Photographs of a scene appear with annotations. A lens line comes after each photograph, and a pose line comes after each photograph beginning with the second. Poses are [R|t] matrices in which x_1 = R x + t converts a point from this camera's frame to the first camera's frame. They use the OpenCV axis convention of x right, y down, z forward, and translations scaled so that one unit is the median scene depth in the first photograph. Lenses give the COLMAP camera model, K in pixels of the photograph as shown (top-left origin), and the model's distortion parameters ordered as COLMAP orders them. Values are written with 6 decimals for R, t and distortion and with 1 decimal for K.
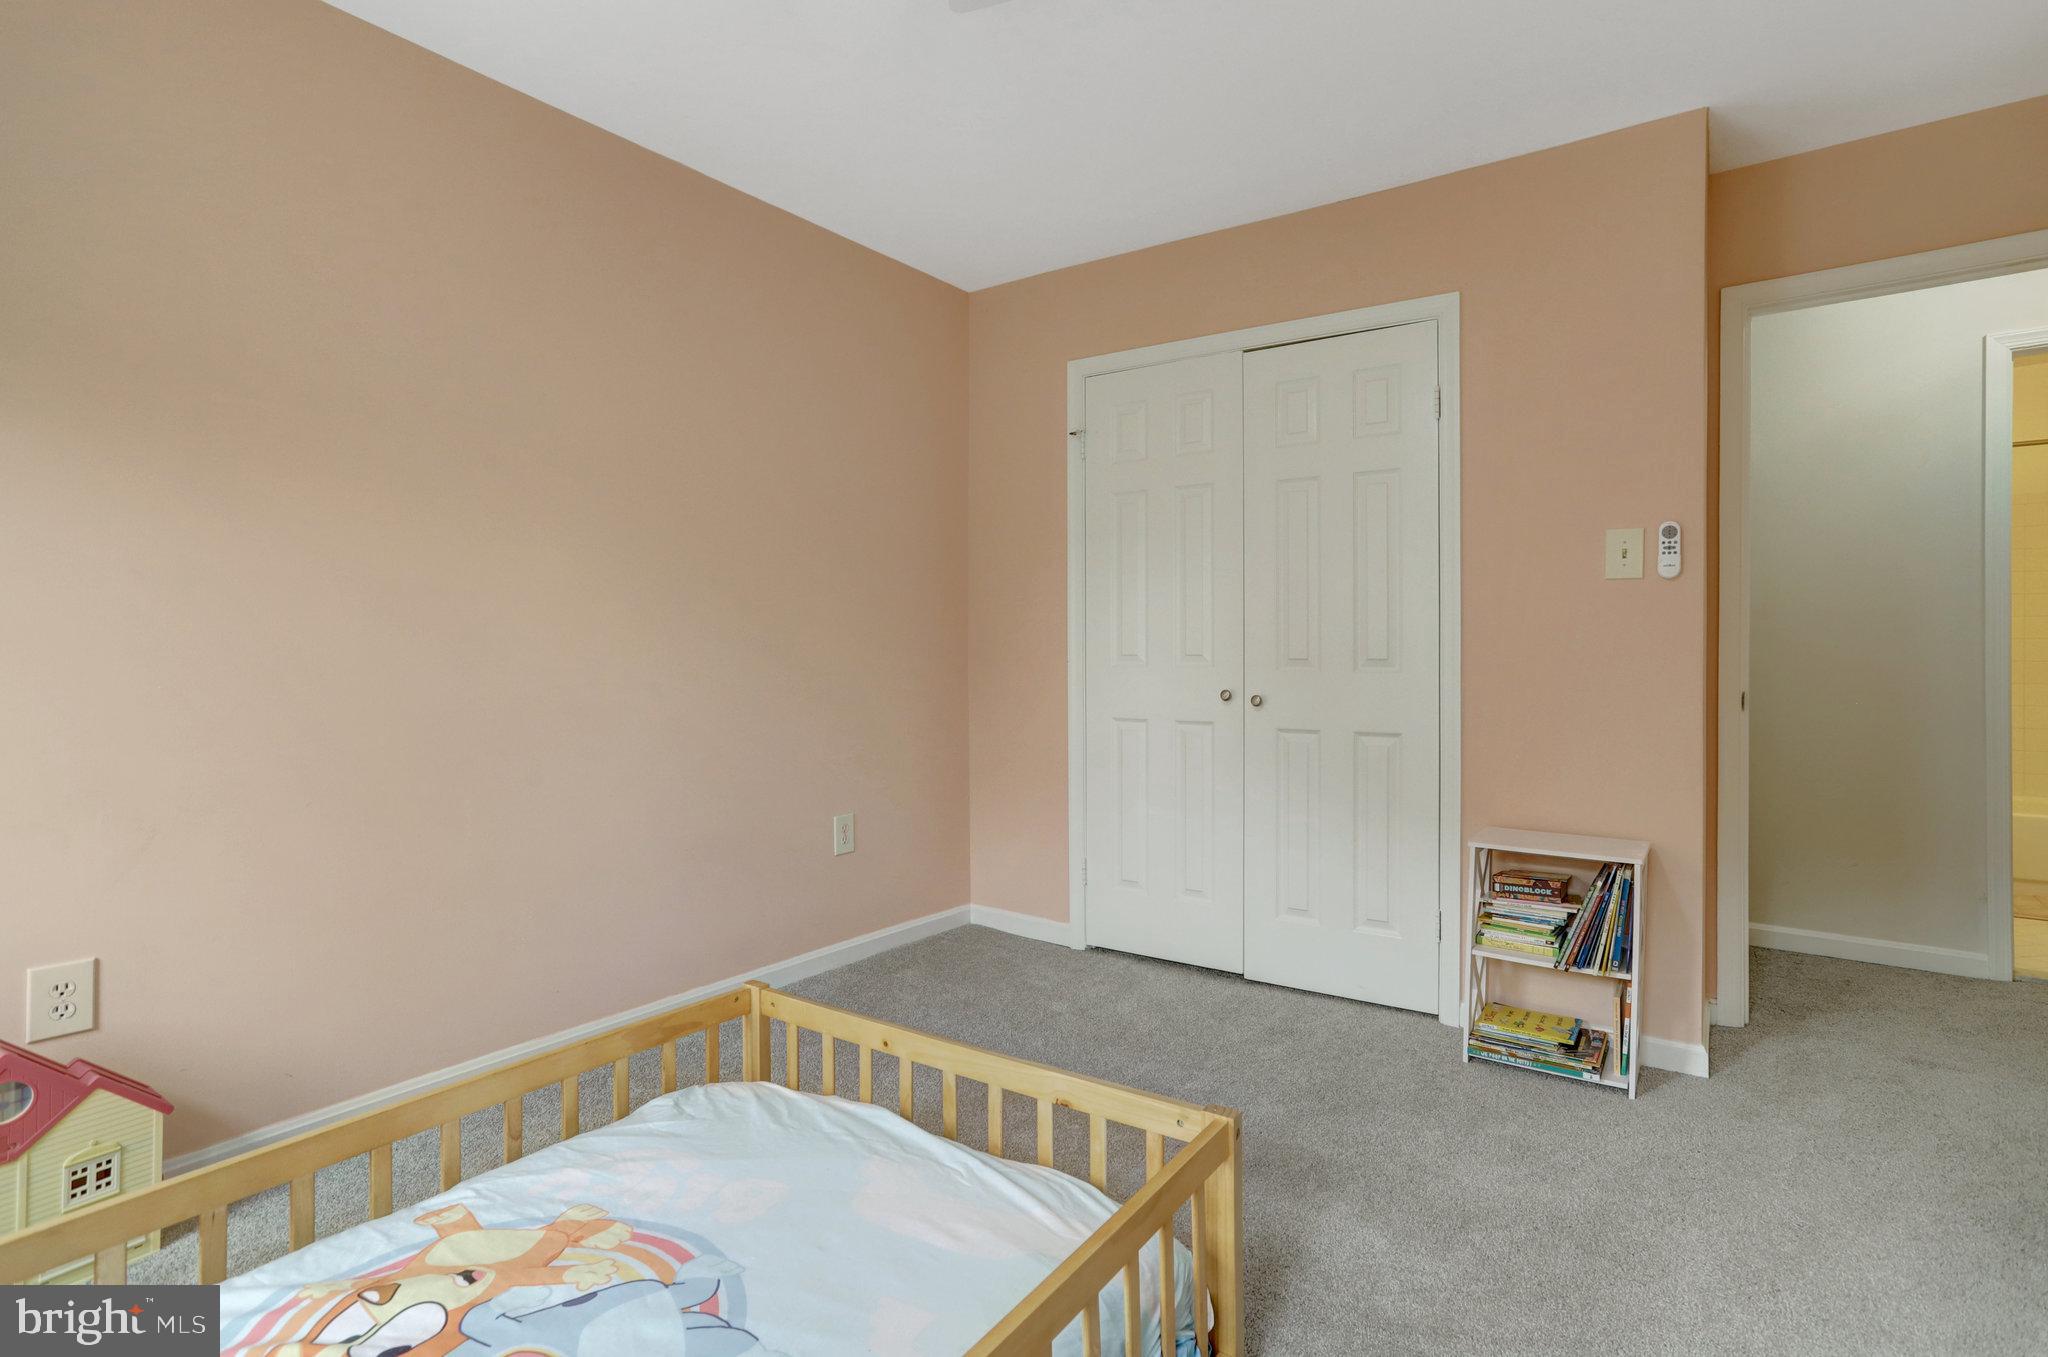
lens RADIAL K [[1023.2, 0, 1028.8], [0, 1023.2, 673.0], [0, 0, 1]] dist [-0.024661, 0.013426]
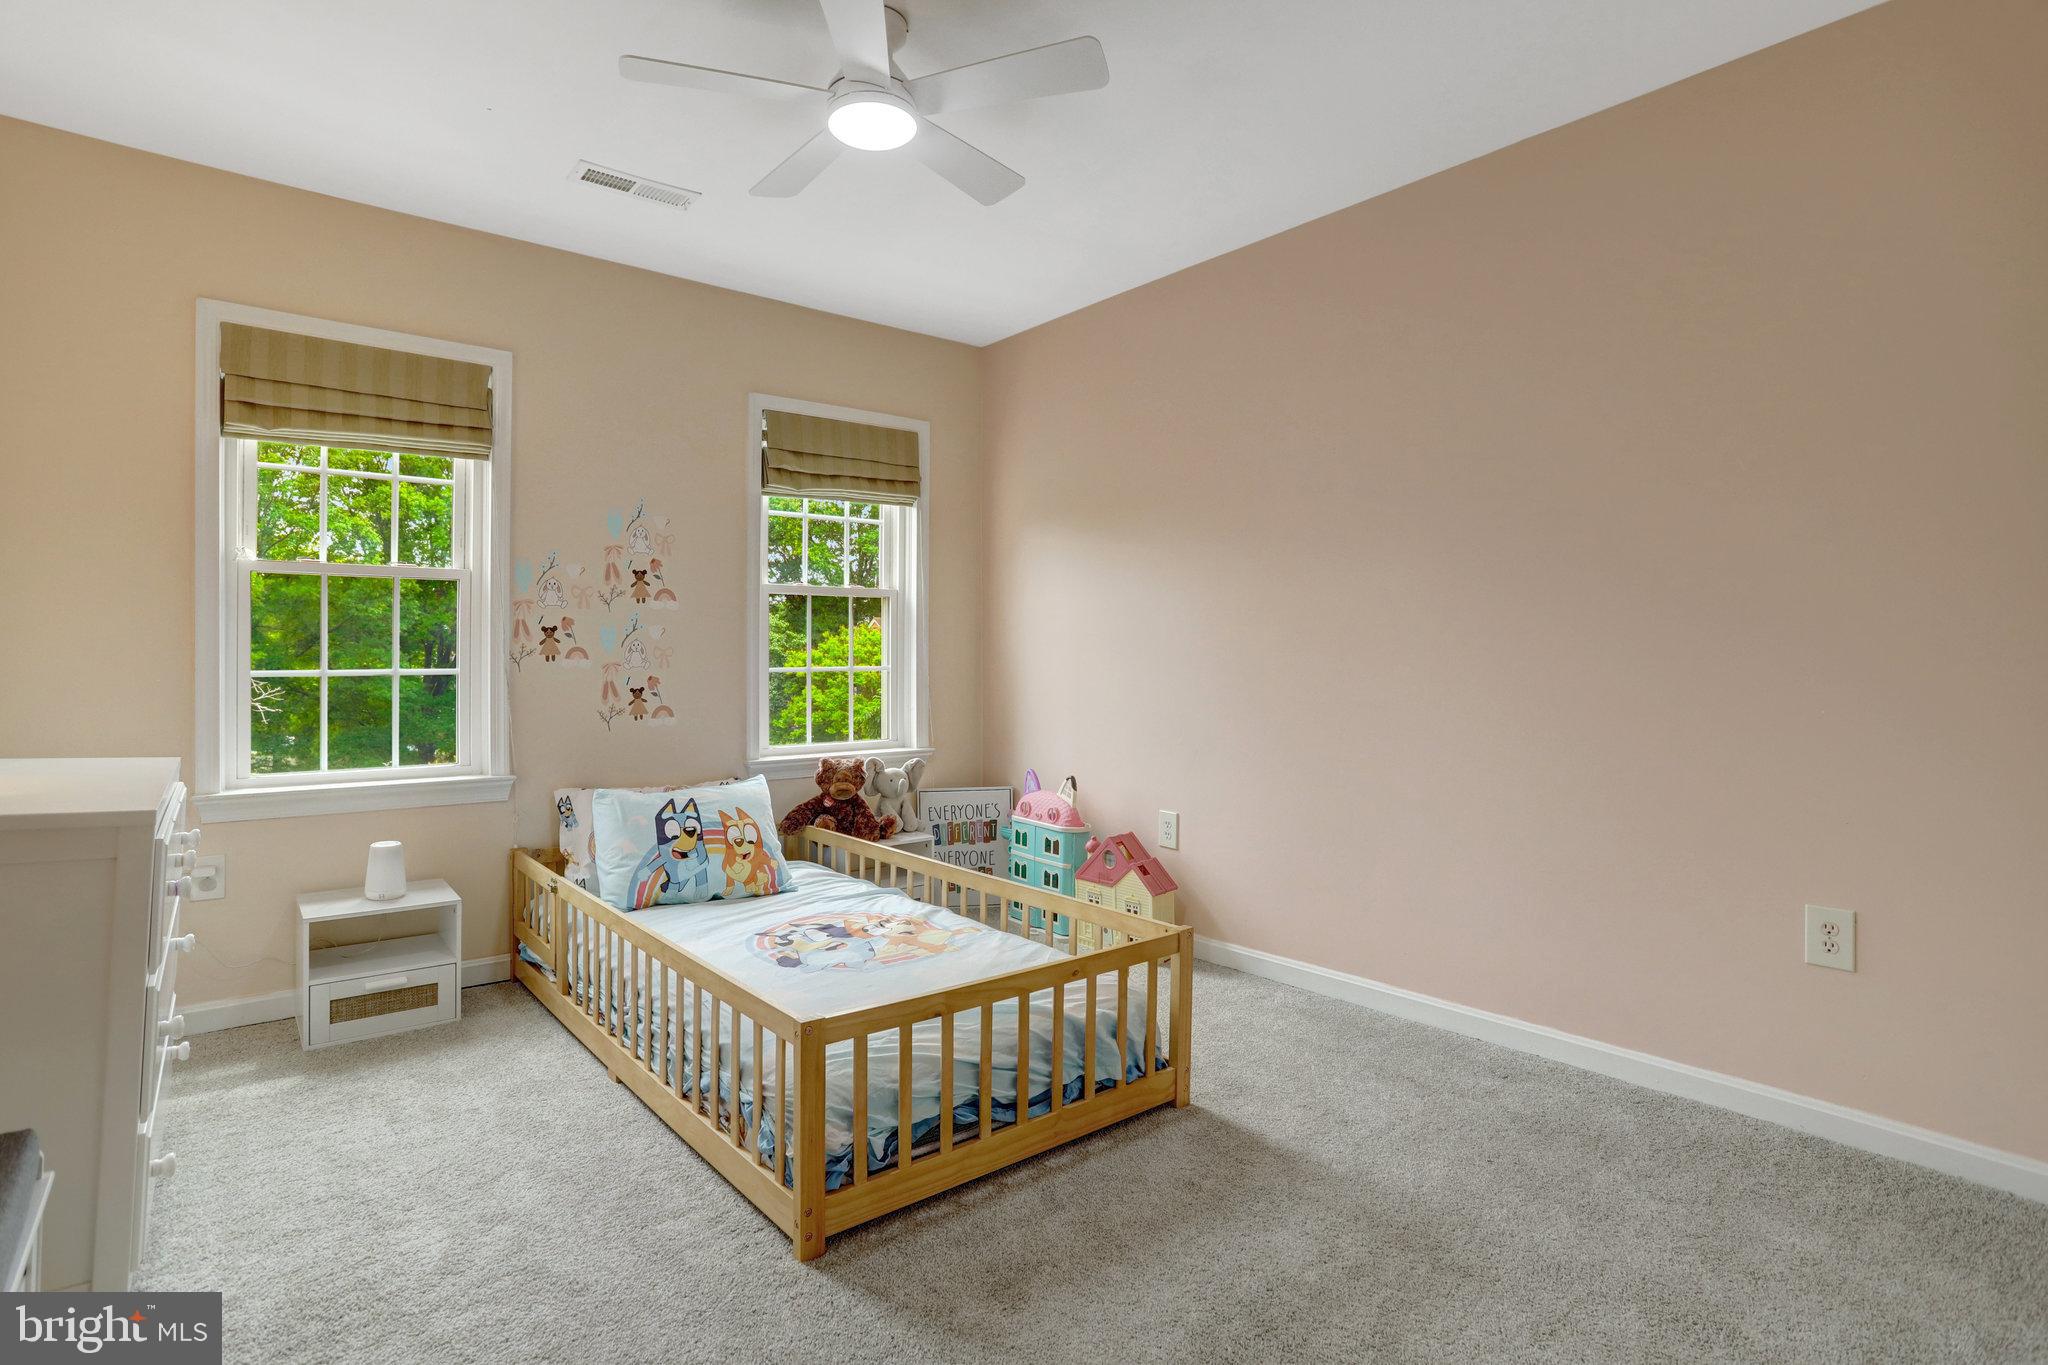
lens RADIAL K [[1023.2, 0, 1029.6], [0, 1023.2, 667.0], [0, 0, 1]] dist [-0.024661, 0.013426]
pose [[-0.299313, 0.005445, -0.954139, 1.278909], [-0.016292, 0.999809, 0.010817, -0.018986], [0.954016, 0.018782, -0.299168, 1.618756]]
